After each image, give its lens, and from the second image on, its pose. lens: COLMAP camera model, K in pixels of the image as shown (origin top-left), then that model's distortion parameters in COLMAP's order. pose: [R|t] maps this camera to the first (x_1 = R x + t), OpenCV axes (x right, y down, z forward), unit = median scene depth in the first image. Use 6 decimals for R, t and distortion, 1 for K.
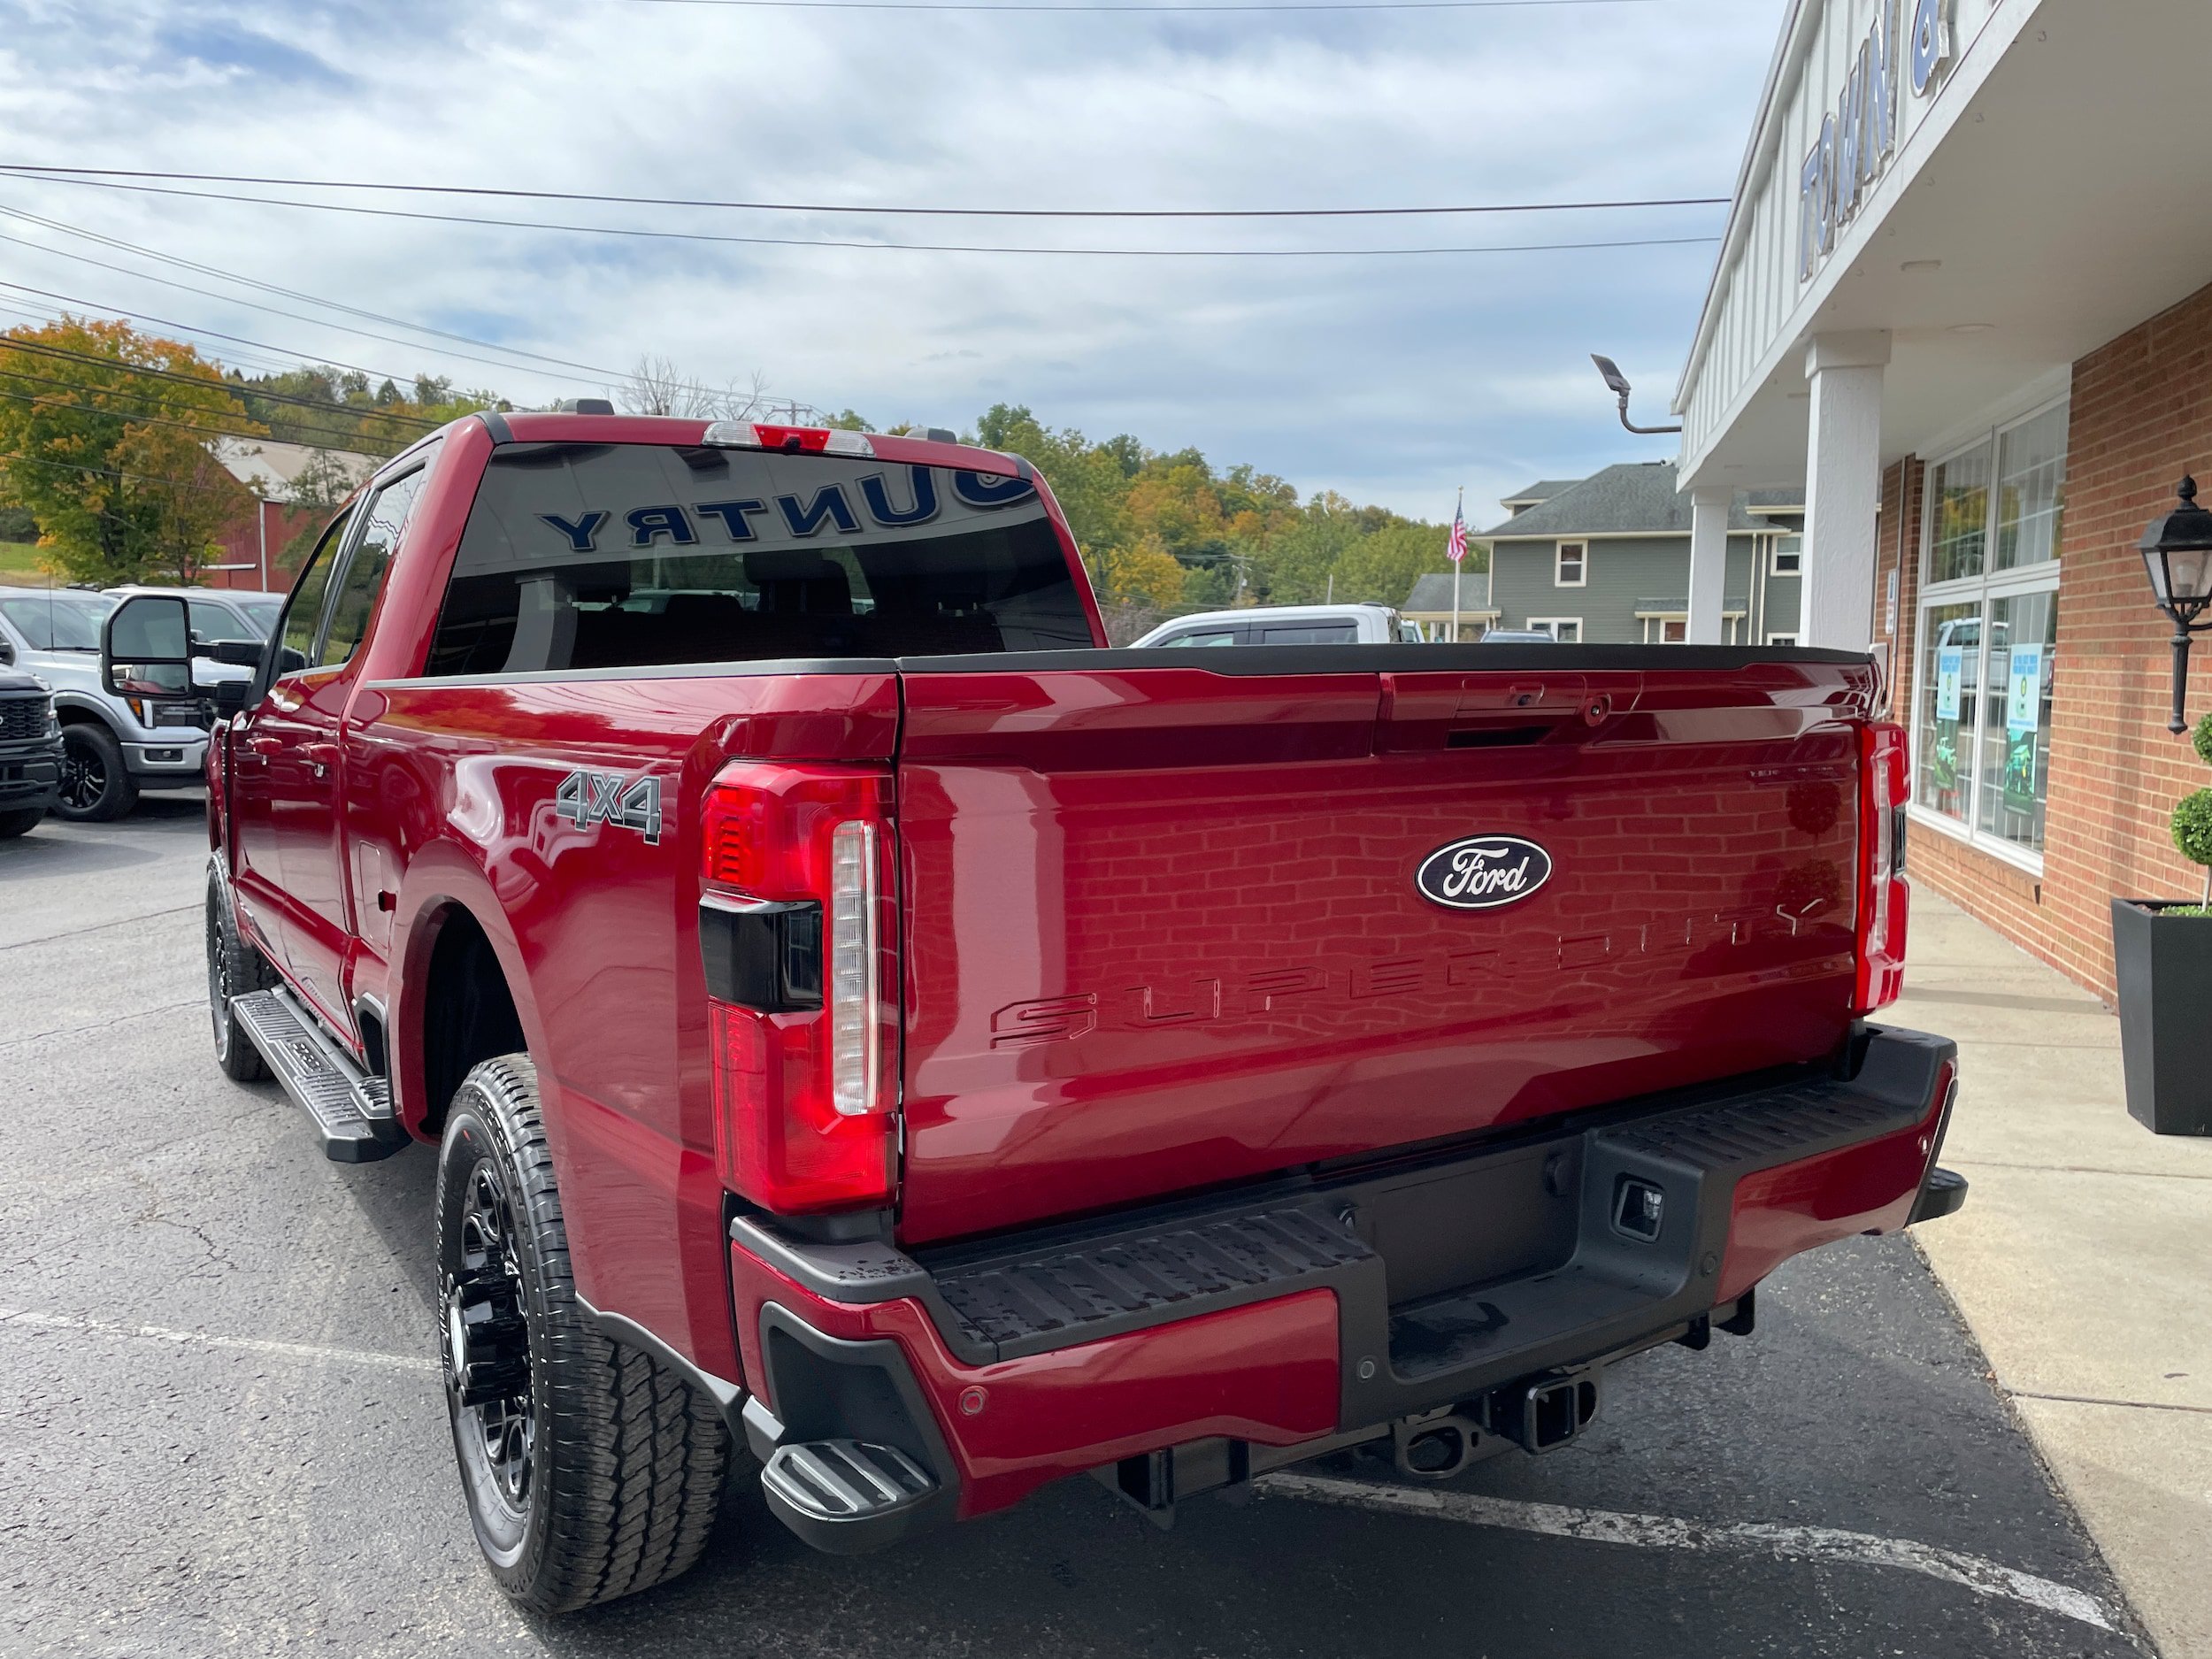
lens RADIAL K [[1664.3, 0, 1102.6], [0, 1664.3, 814.4], [0, 0, 1]] dist [0.096672, -0.120971]
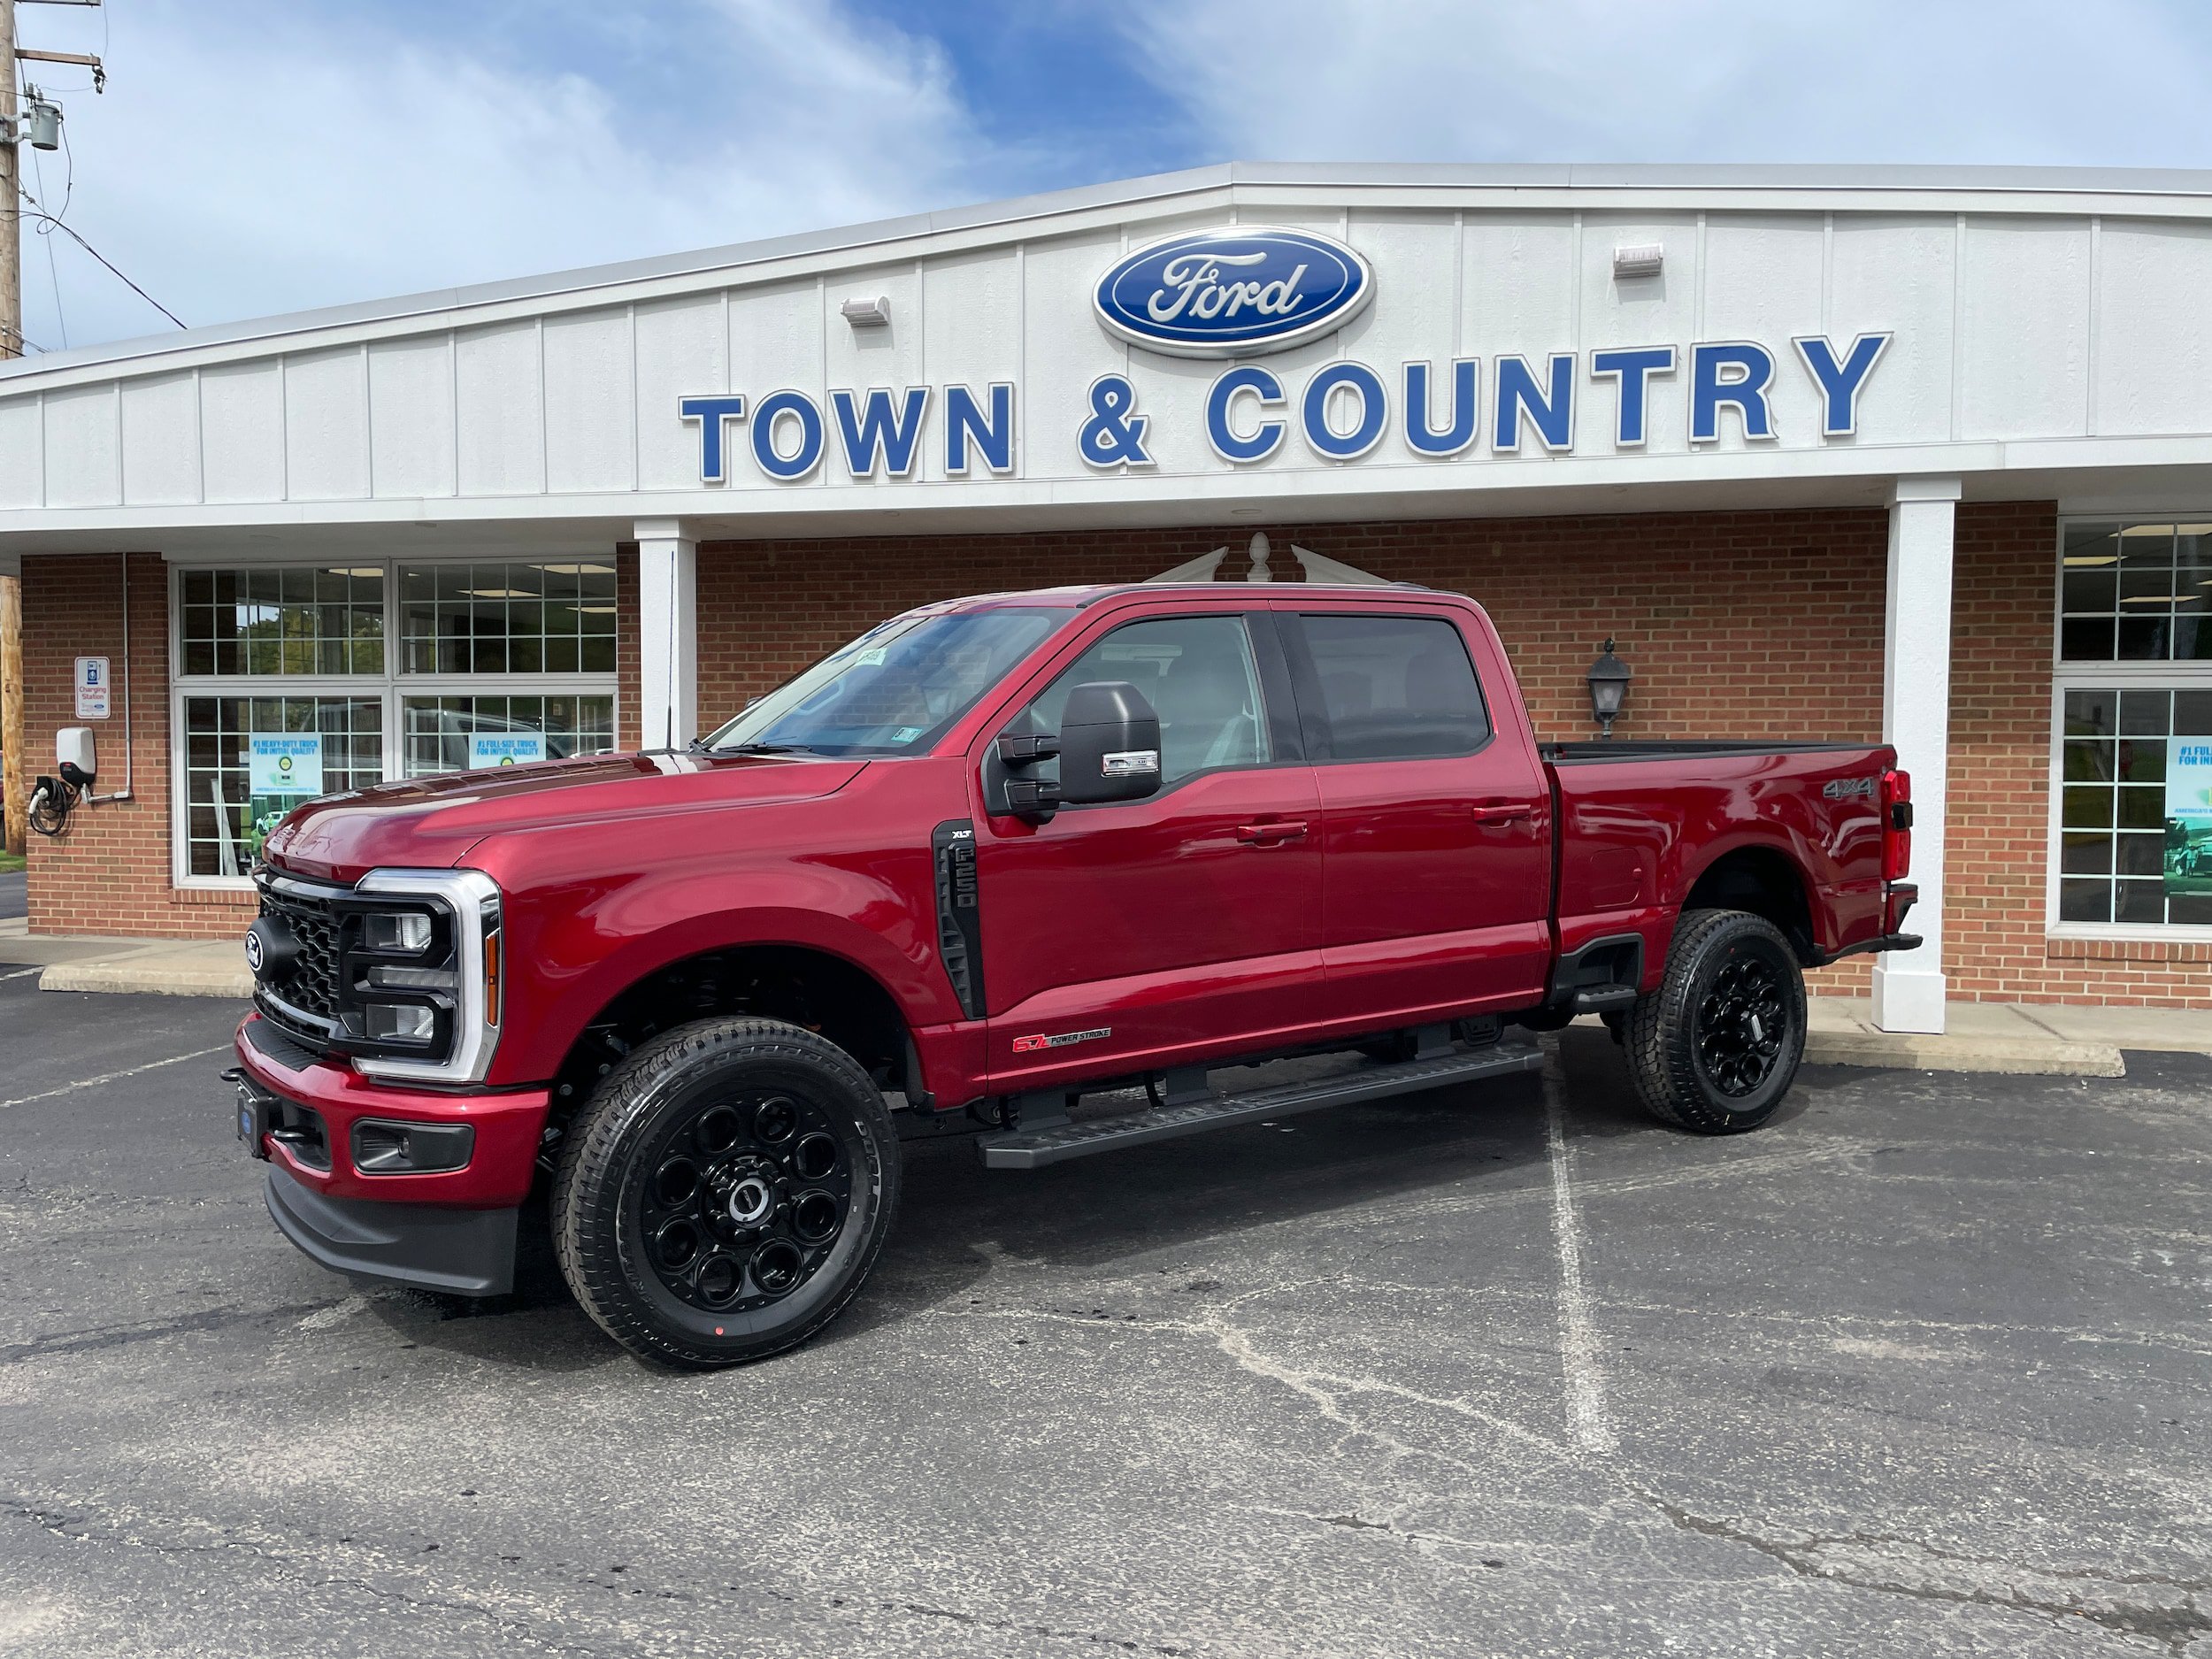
lens RADIAL K [[1664.3, 0, 1090.8], [0, 1664.3, 815.6], [0, 0, 1]] dist [0.096672, -0.120971]
pose [[-0.035071, -0.047651, 0.998248, -1.058430], [0.094108, 0.994267, 0.050767, -0.077794], [-0.994944, 0.095724, -0.030385, 0.770377]]
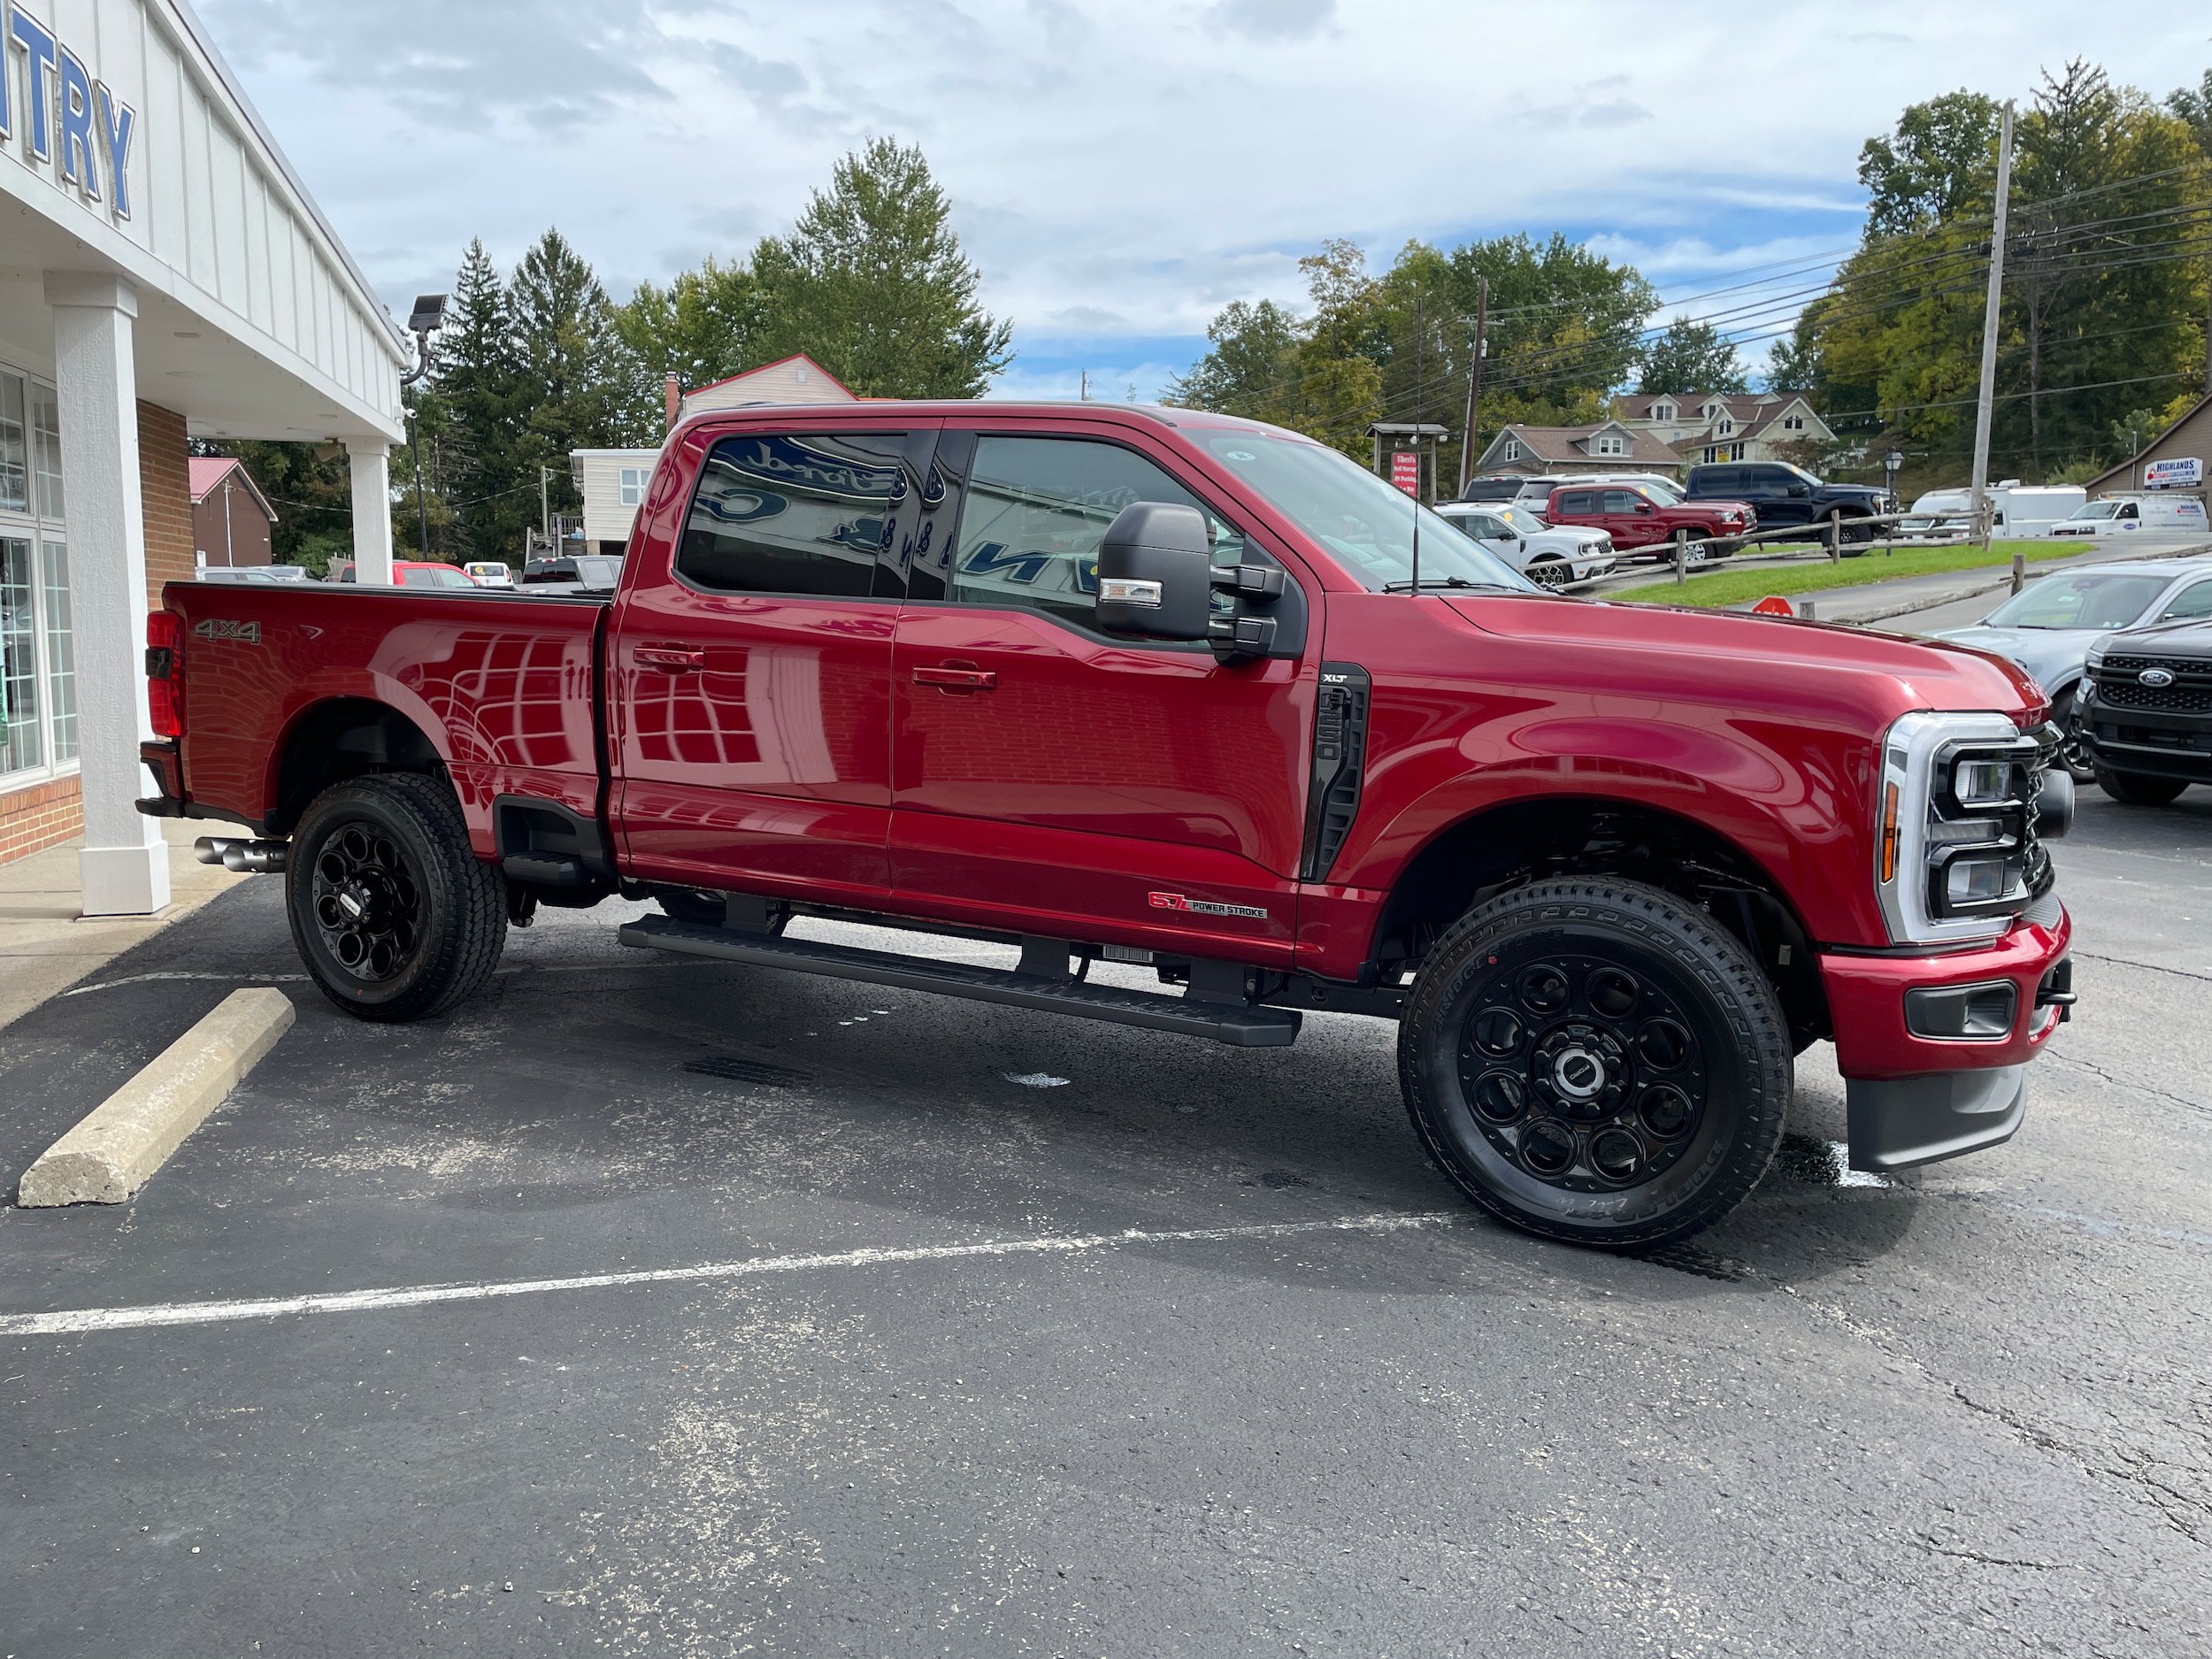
lens RADIAL K [[1664.3, 0, 1100.7], [0, 1664.3, 811.2], [0, 0, 1]] dist [0.096672, -0.120971]
pose [[-0.868708, 0.049798, -0.492814, 0.194805], [-0.056461, 0.978493, 0.198401, -0.123638], [0.492096, 0.200177, -0.847214, 1.417955]]
